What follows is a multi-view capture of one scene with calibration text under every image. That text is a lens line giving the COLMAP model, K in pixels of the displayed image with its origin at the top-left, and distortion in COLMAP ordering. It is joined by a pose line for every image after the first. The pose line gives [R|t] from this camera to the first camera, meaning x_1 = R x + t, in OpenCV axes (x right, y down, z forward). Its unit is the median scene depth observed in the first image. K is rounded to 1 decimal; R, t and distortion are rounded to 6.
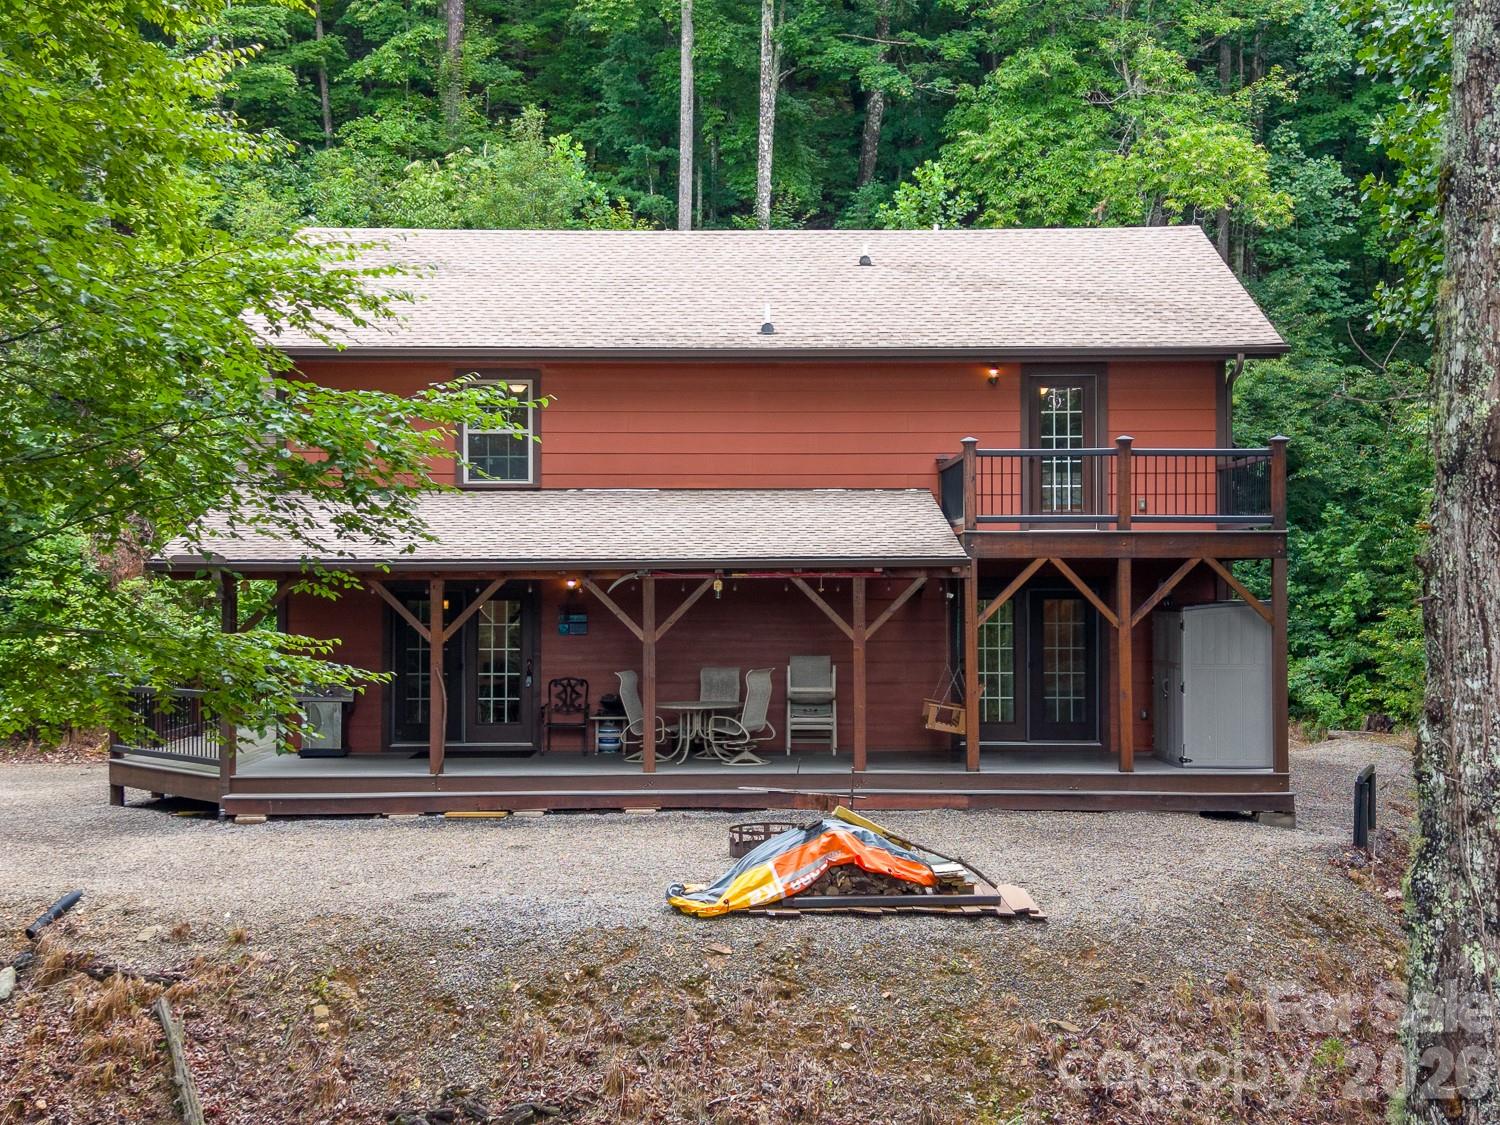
lens RADIAL K [[2011.3, 0, 752.0], [0, 2011.3, 560.5], [0, 0, 1]] dist [0.057661, 0.000000]
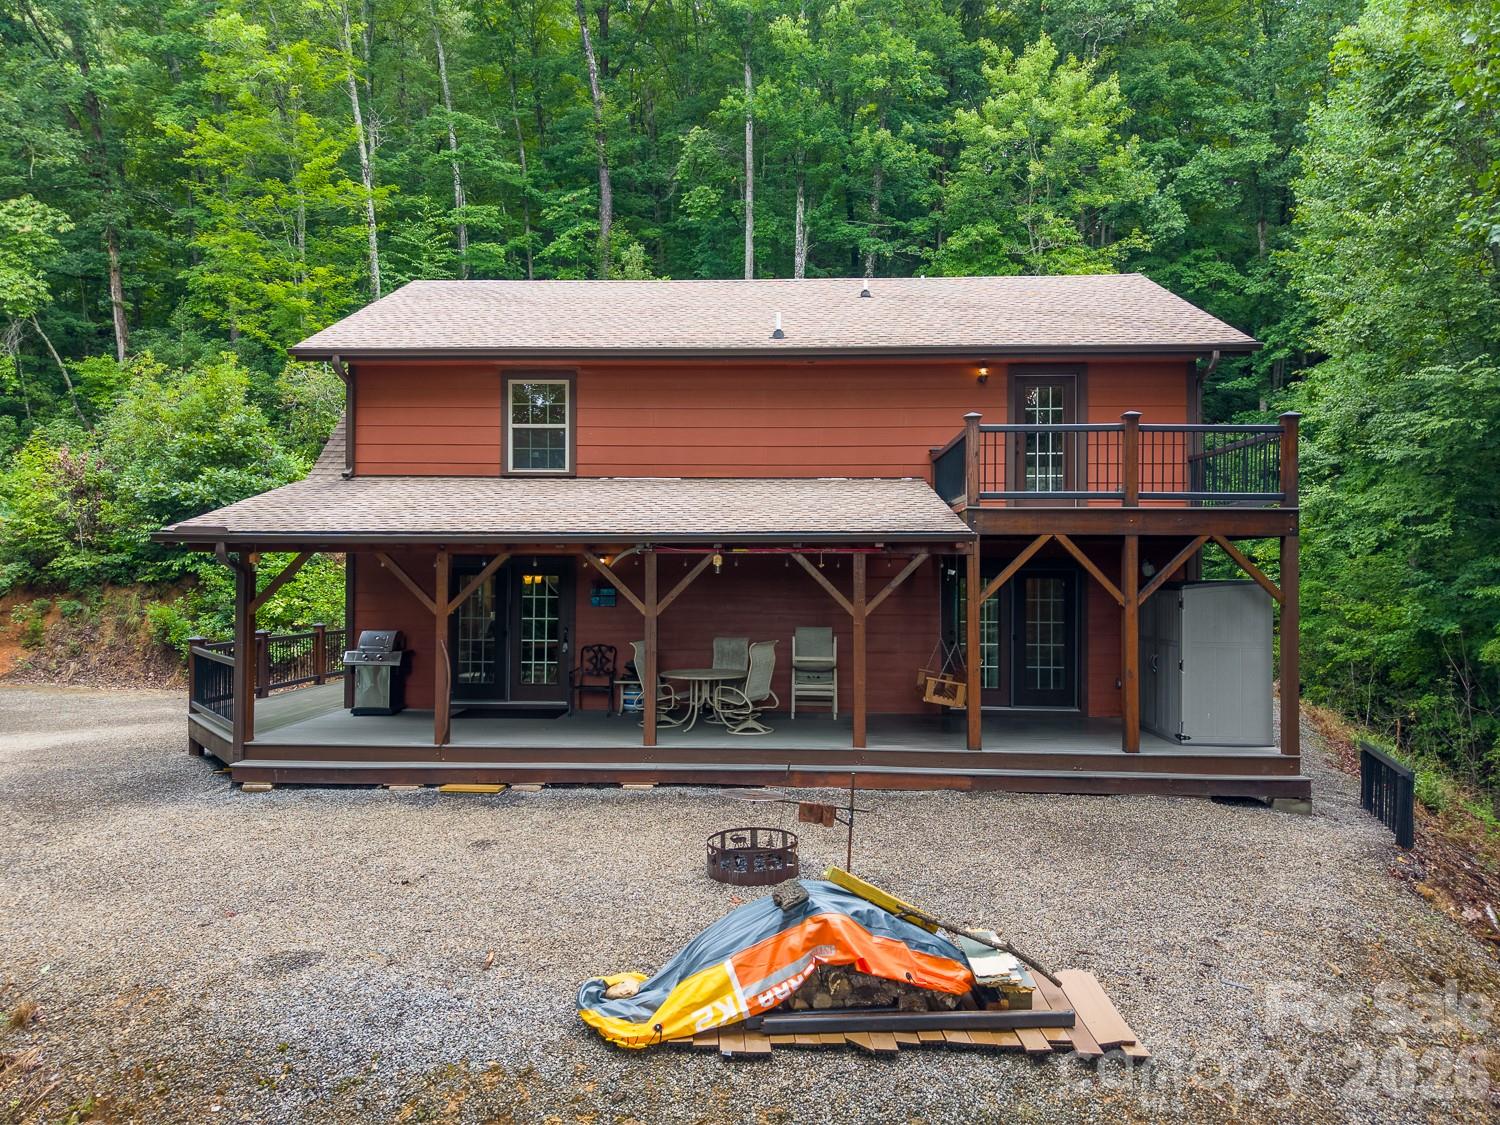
lens RADIAL K [[1008.5, 0, 746.7], [0, 1008.5, 567.1], [0, 0, 1]] dist [0.033890, -0.036593]
pose [[0.998552, 0.006194, -0.053428, 0.023986], [-0.005957, 0.999972, 0.004591, 0.013315], [0.053455, -0.004267, 0.998561, 0.496133]]
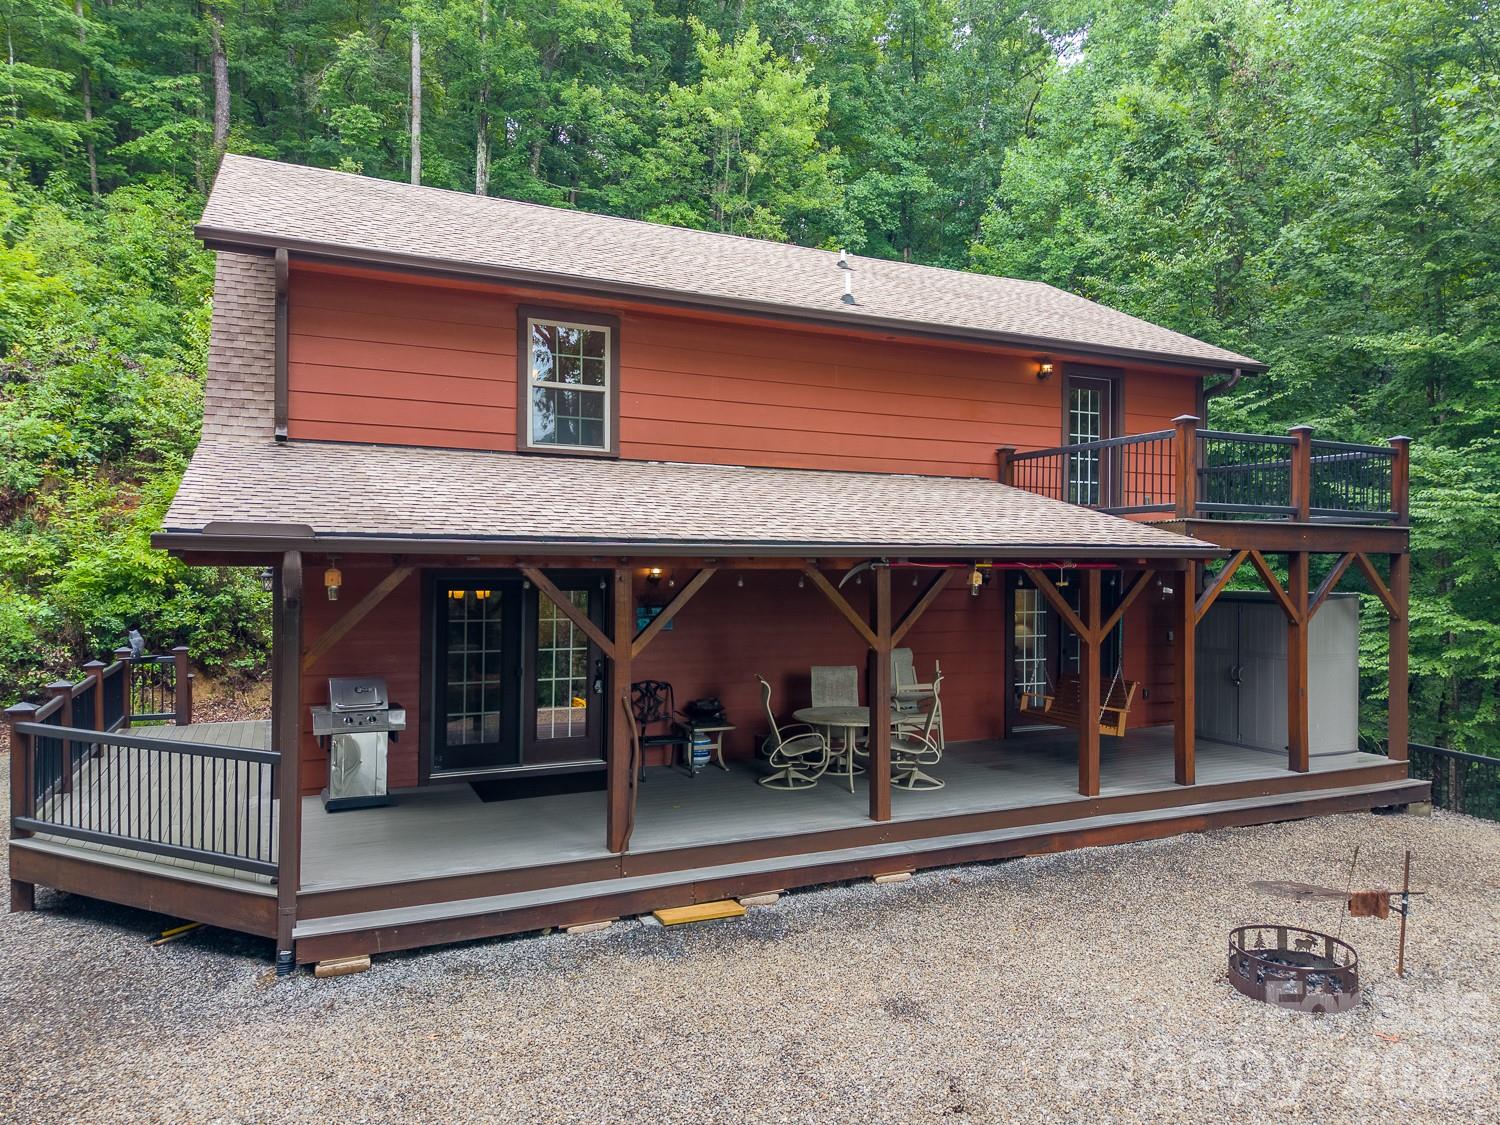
lens RADIAL K [[1008.5, 0, 754.1], [0, 1008.5, 560.5], [0, 0, 1]] dist [0.033890, -0.036593]
pose [[0.909247, 0.010567, 0.416123, -0.259050], [-0.015356, 0.999849, 0.008163, 0.003230], [-0.415973, -0.013812, 0.909272, 0.666394]]
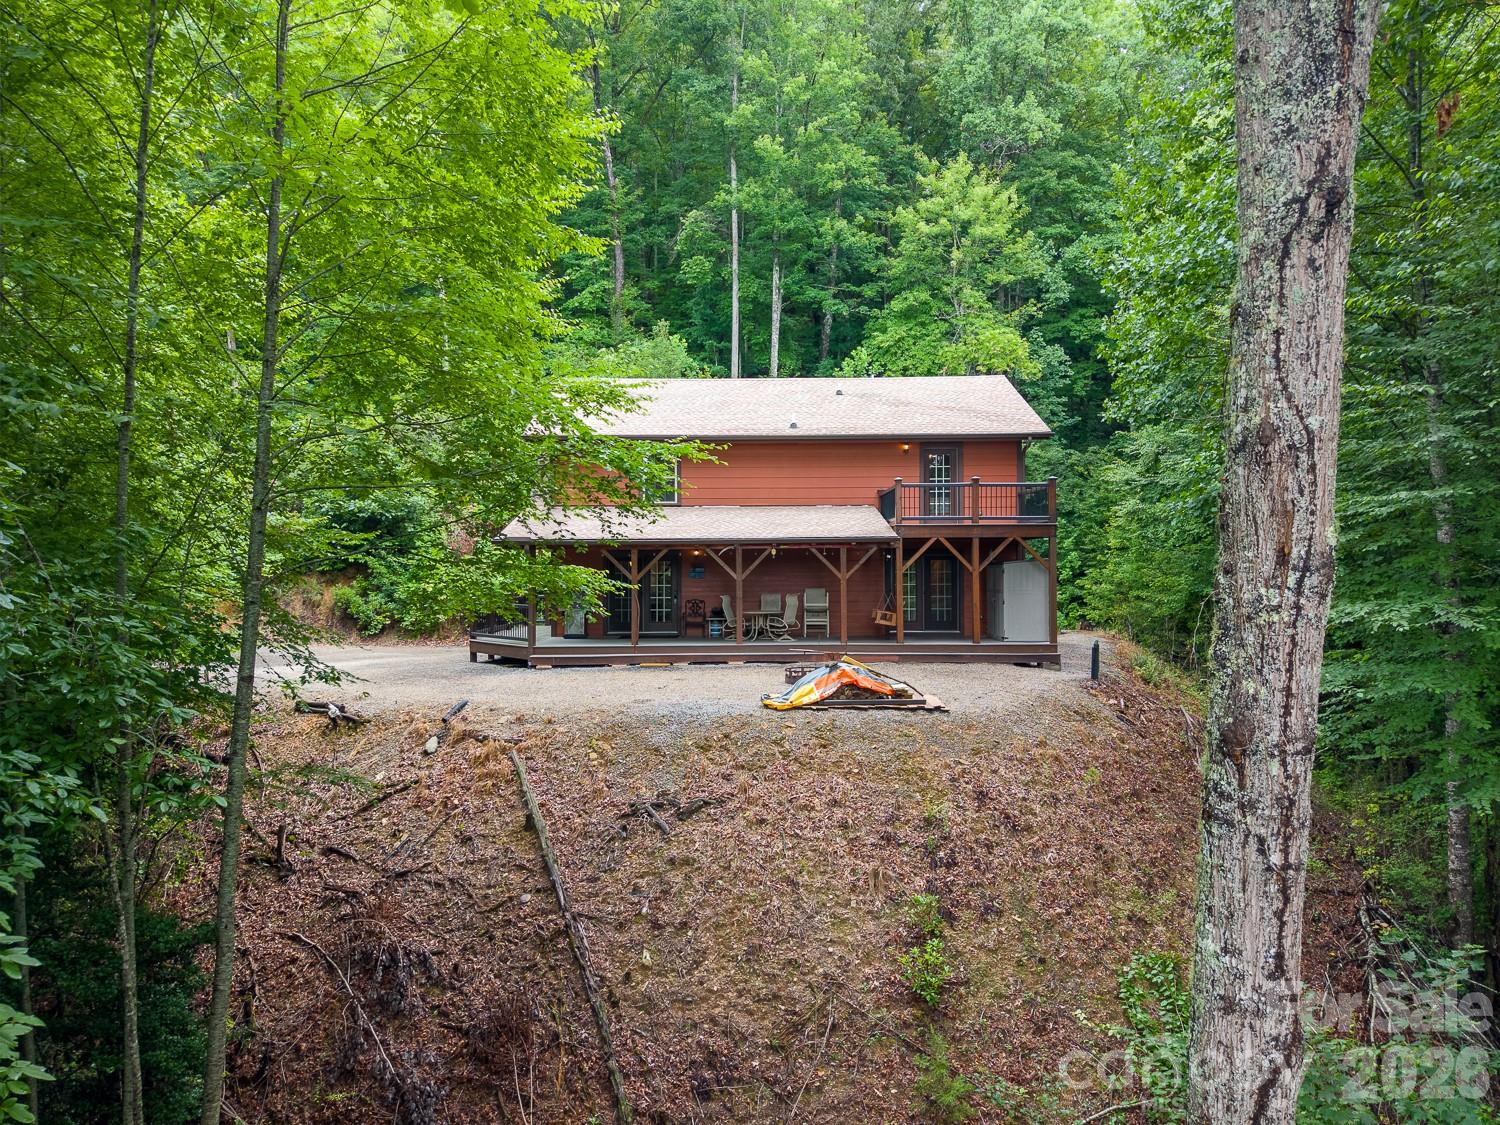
lens RADIAL K [[1008.5, 0, 749.3], [0, 1008.5, 562.8], [0, 0, 1]] dist [0.033890, -0.036593]
pose [[0.999990, -0.002648, -0.003601, -0.037557], [0.002679, 0.999961, 0.008455, 0.014982], [0.003579, -0.008464, 0.999958, -0.009188]]
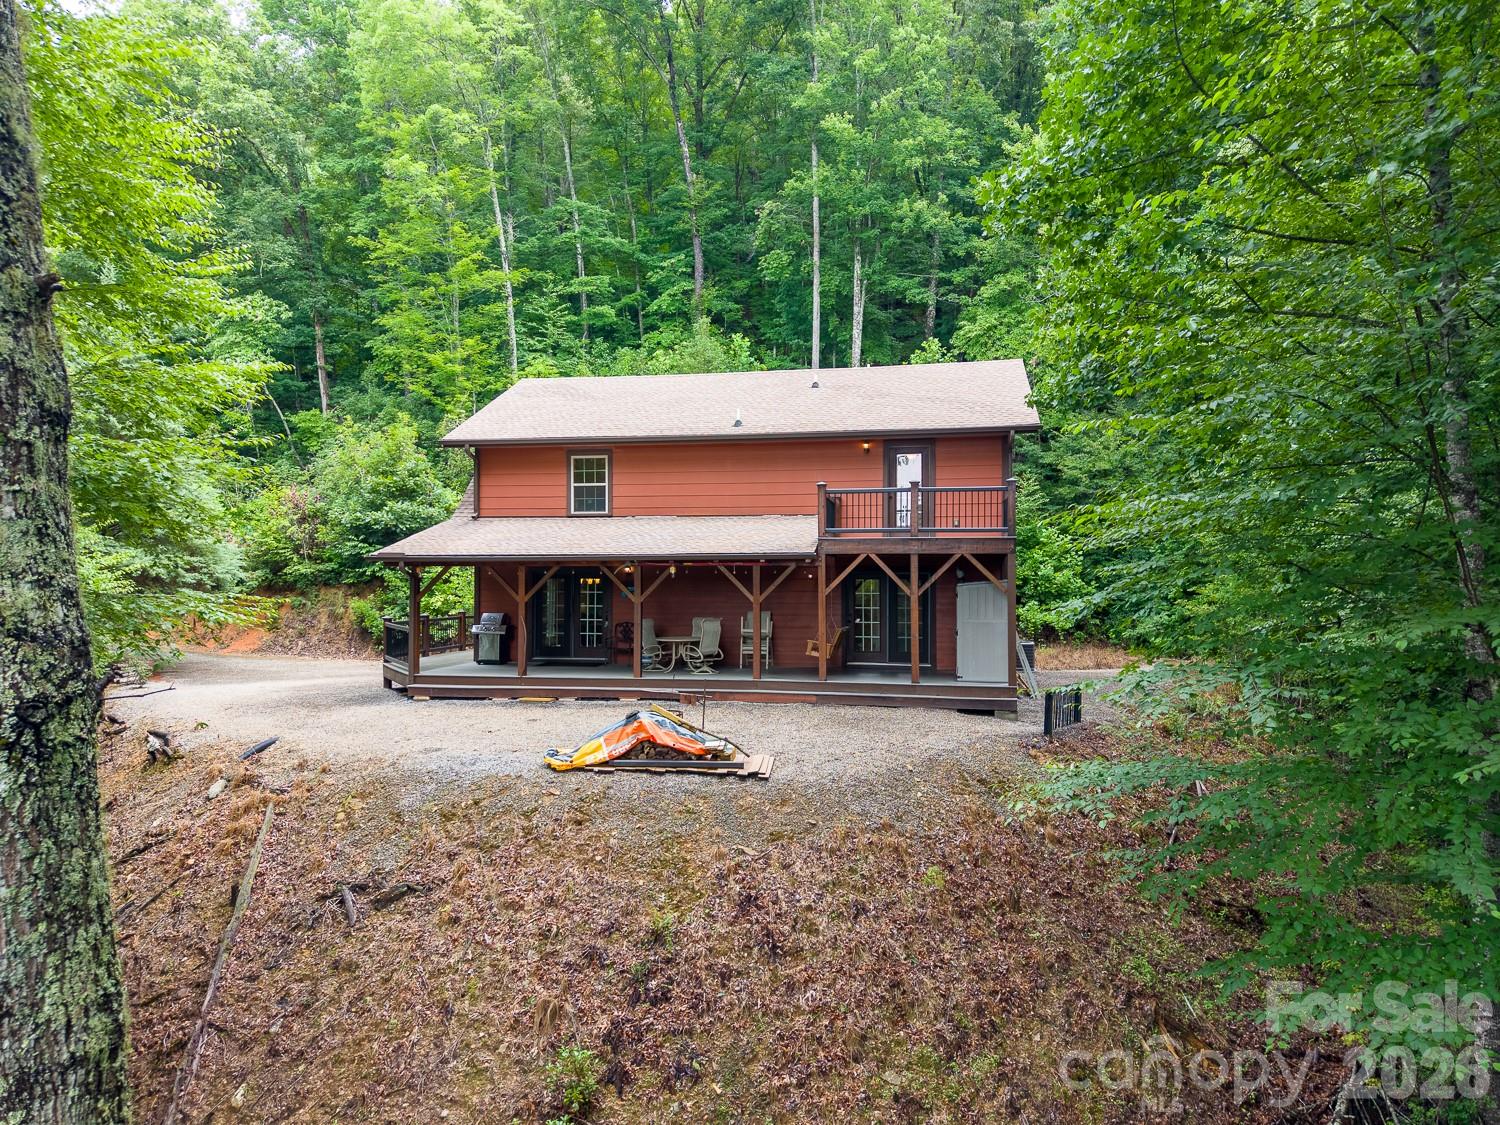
lens RADIAL K [[1008.5, 0, 745.0], [0, 1008.5, 565.0], [0, 0, 1]] dist [0.033890, -0.036593]
pose [[0.980460, 0.000978, -0.196715, 0.211346], [-0.000452, 0.999996, 0.002717, 0.005592], [0.196717, -0.002575, 0.980457, 0.163550]]
